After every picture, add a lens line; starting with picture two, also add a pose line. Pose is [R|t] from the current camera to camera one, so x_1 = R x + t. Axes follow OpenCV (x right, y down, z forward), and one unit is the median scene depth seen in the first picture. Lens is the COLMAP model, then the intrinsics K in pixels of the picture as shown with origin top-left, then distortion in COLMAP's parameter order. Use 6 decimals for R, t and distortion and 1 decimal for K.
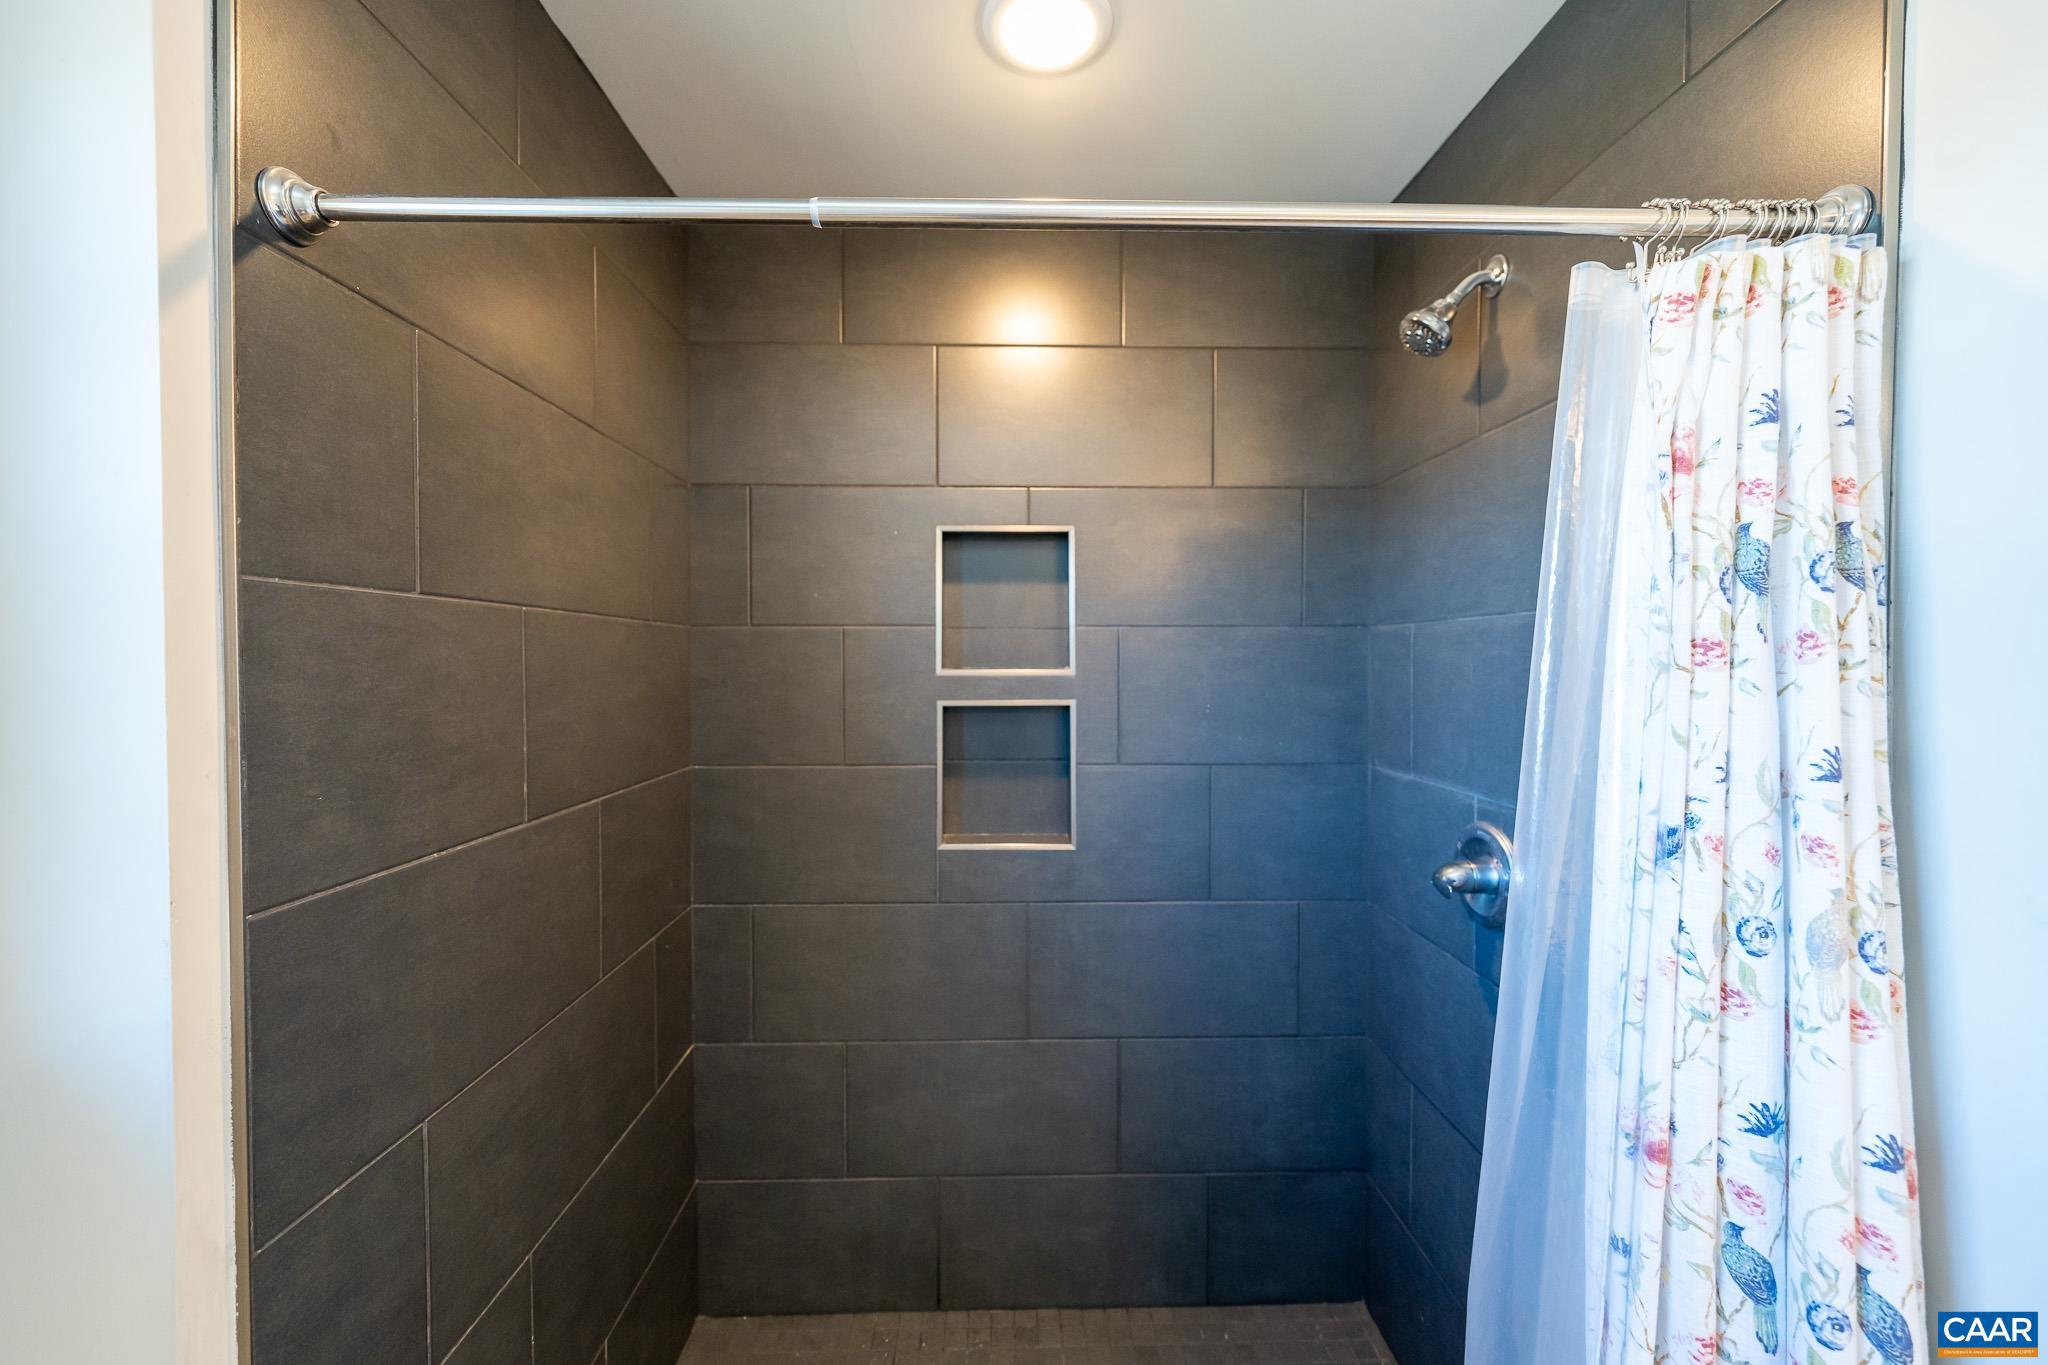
lens RADIAL K [[780.5, 0, 1021.0], [0, 780.5, 676.8], [0, 0, 1]] dist [-0.000286, 0.000123]
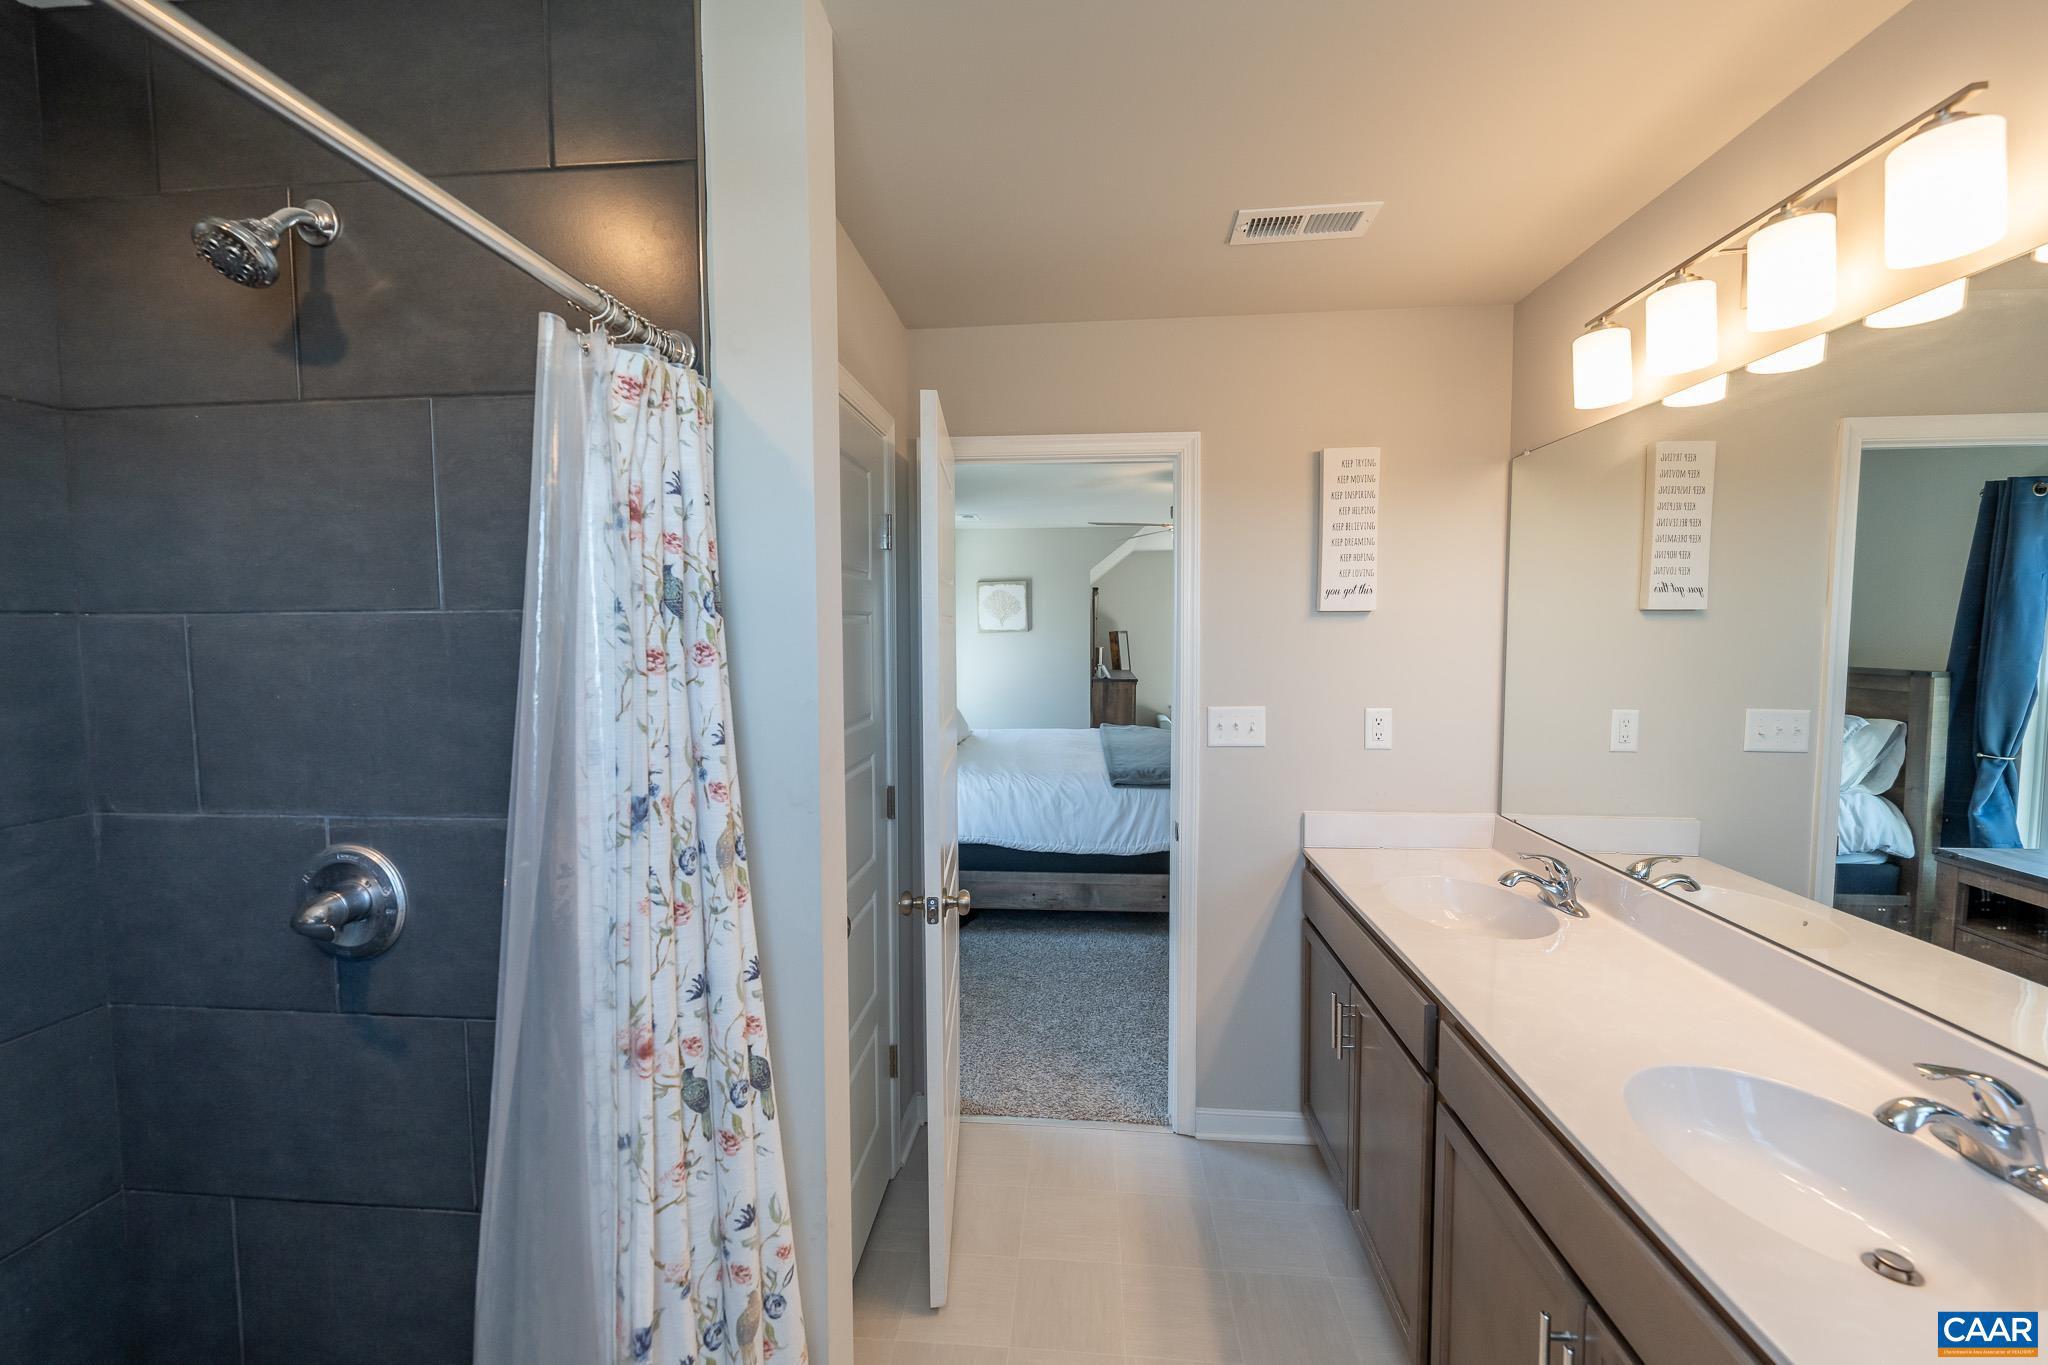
lens RADIAL K [[801.0, 0, 1019.3], [0, 801.0, 676.1], [0, 0, 1]] dist [-0.001252, -0.000347]
pose [[0.110126, -0.060016, 0.992104, -0.394941], [0.028039, 0.997966, 0.057259, -0.064549], [-0.993522, 0.021512, 0.111585, 0.234921]]
